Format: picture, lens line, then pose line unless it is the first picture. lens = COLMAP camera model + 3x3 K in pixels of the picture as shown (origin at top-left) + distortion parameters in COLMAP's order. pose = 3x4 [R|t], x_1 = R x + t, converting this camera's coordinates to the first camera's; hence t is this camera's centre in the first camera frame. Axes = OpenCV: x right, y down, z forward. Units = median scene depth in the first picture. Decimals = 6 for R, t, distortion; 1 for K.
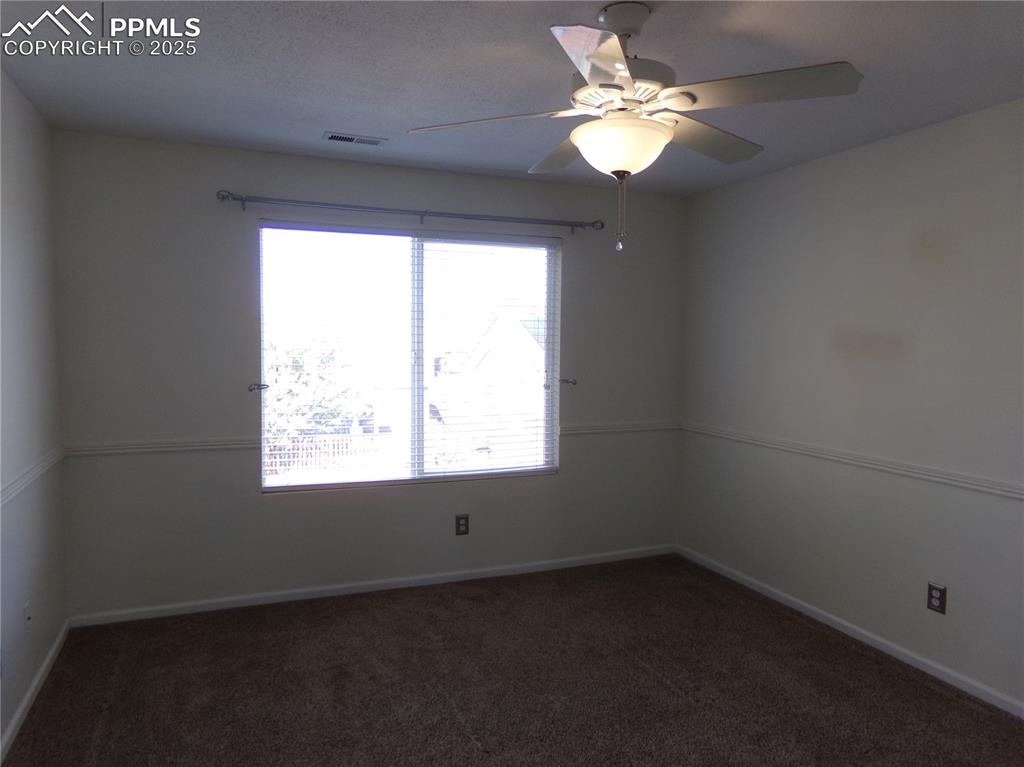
lens RADIAL K [[708.5, 0, 507.4], [0, 708.5, 384.9], [0, 0, 1]] dist [-0.089878, 0.151621]
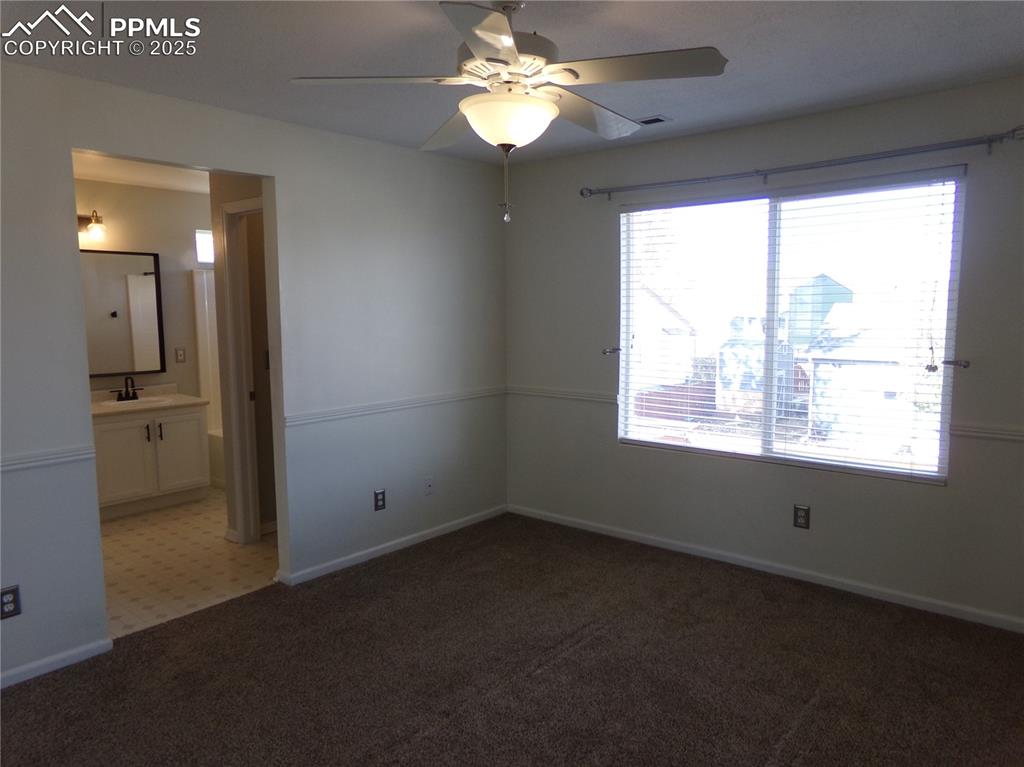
lens RADIAL K [[708.5, 0, 507.4], [0, 708.5, 384.9], [0, 0, 1]] dist [-0.089878, 0.151621]
pose [[0.462278, 0.081879, -0.882947, 0.598473], [-0.043729, 0.996621, 0.069526, -0.015017], [0.885656, 0.006470, 0.464296, 0.293226]]
